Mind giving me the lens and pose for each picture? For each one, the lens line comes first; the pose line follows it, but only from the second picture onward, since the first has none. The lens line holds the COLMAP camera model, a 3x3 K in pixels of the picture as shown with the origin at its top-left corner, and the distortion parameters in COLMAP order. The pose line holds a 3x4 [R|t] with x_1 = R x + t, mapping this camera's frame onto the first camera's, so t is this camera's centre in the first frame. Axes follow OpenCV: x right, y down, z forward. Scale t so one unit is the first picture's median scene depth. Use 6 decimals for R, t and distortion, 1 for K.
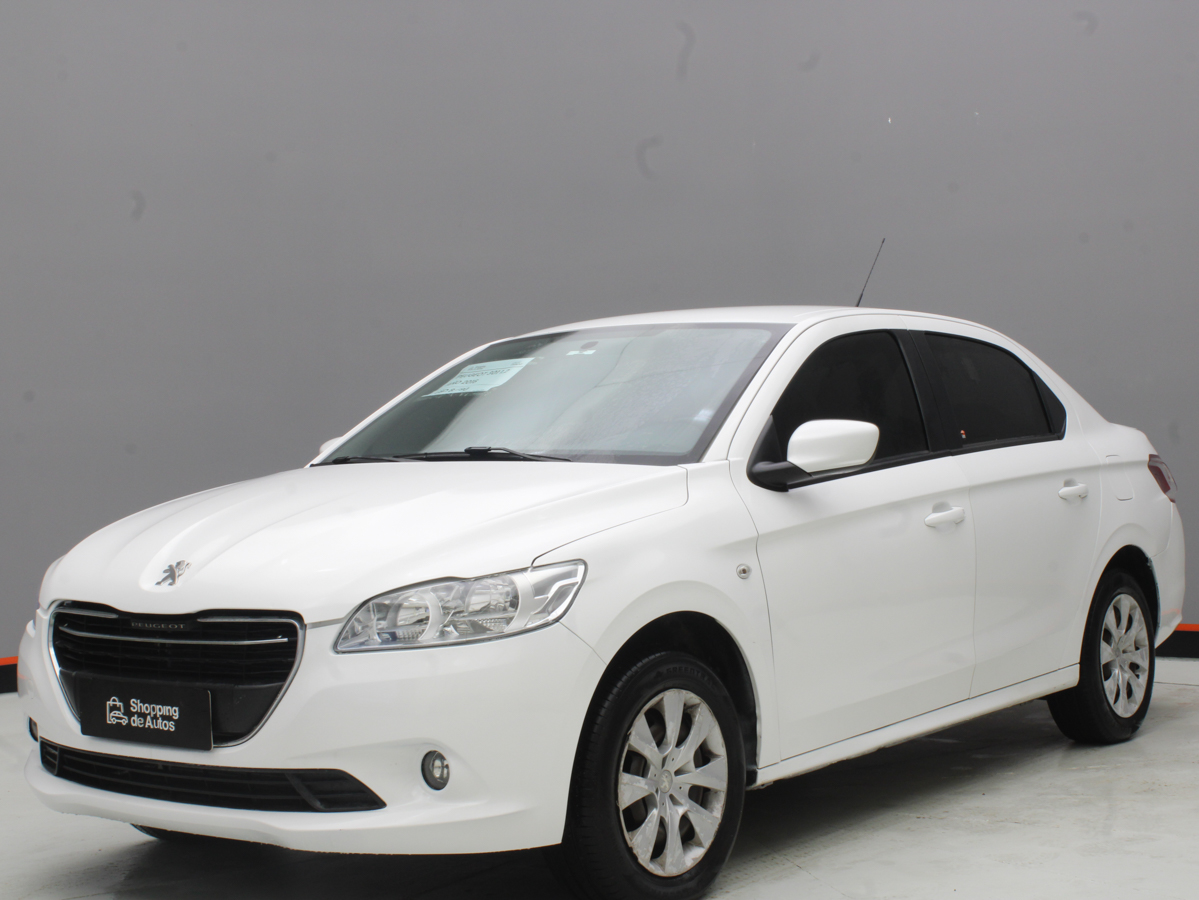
lens RADIAL K [[1987.7, 0, 600.9], [0, 1987.7, 446.9], [0, 0, 1]] dist [-0.073691, 0.000000]
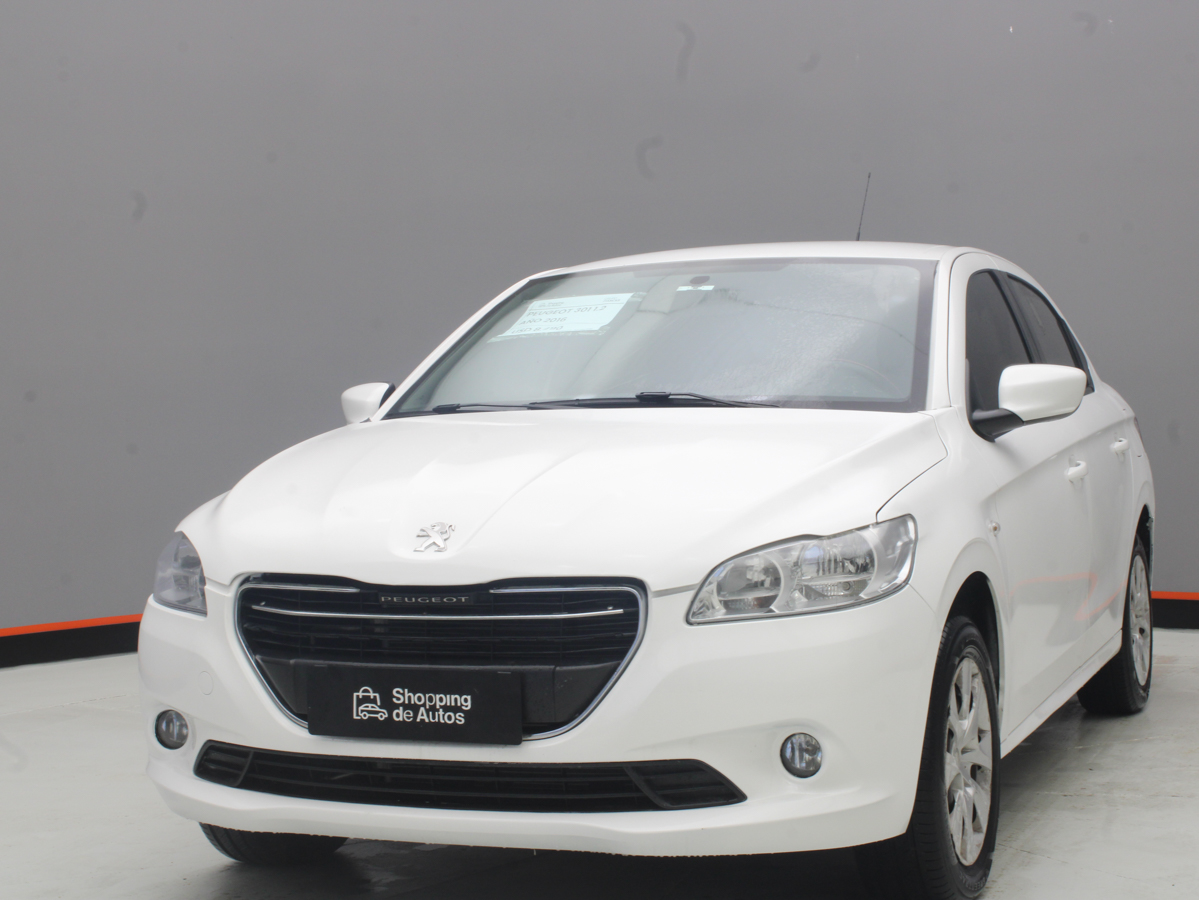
lens RADIAL K [[2187.7, 0, 592.6], [0, 2187.7, 454.0], [0, 0, 1]] dist [-0.125844, 0.000000]
pose [[0.964484, -0.002203, 0.264131, -0.395509], [-0.001955, 0.999878, 0.015478, 0.014412], [-0.264133, -0.015445, 0.964362, 0.093096]]
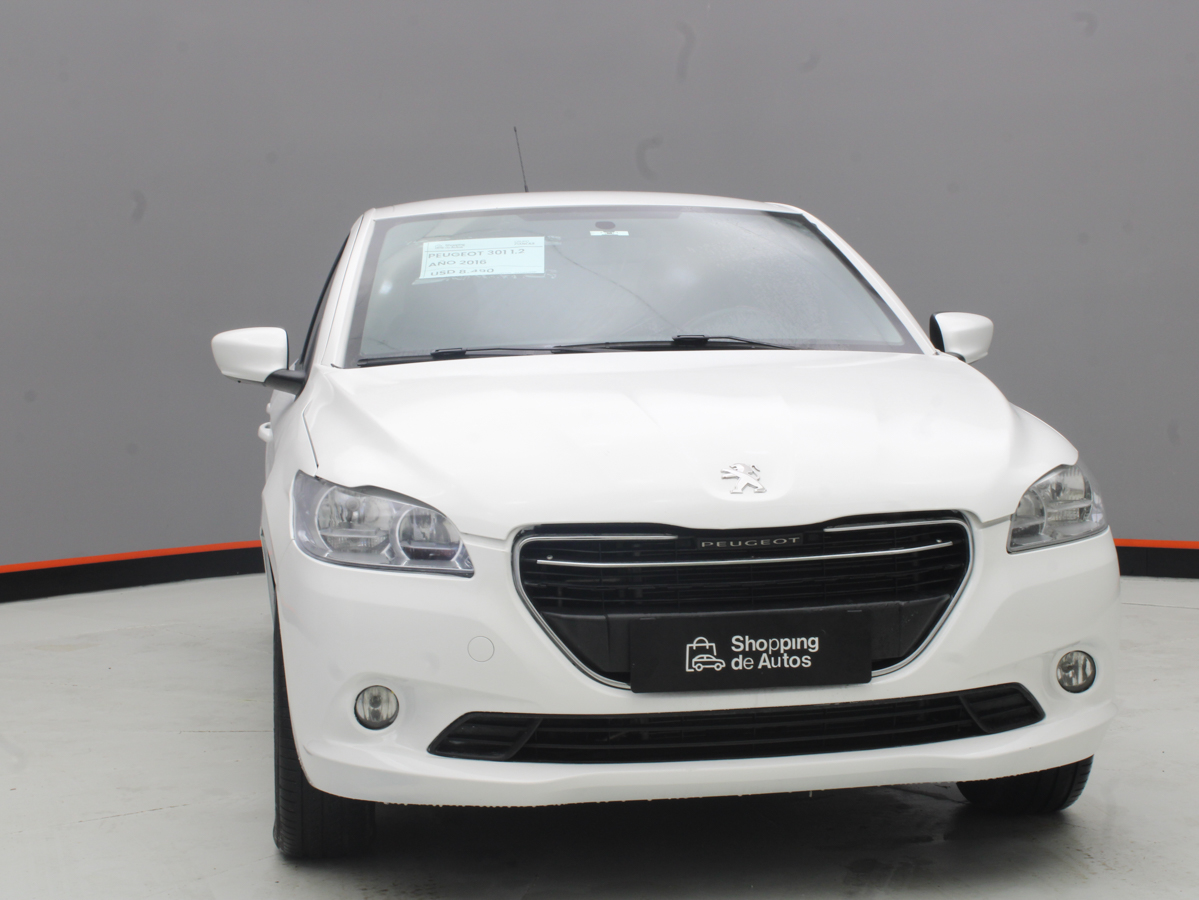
lens RADIAL K [[2187.7, 0, 593.3], [0, 2187.7, 449.6], [0, 0, 1]] dist [-0.125844, 0.000000]
pose [[0.700908, -0.024540, 0.712829, -0.896812], [0.006499, 0.999586, 0.028022, 0.026661], [-0.713222, -0.015008, 0.700778, 0.418168]]
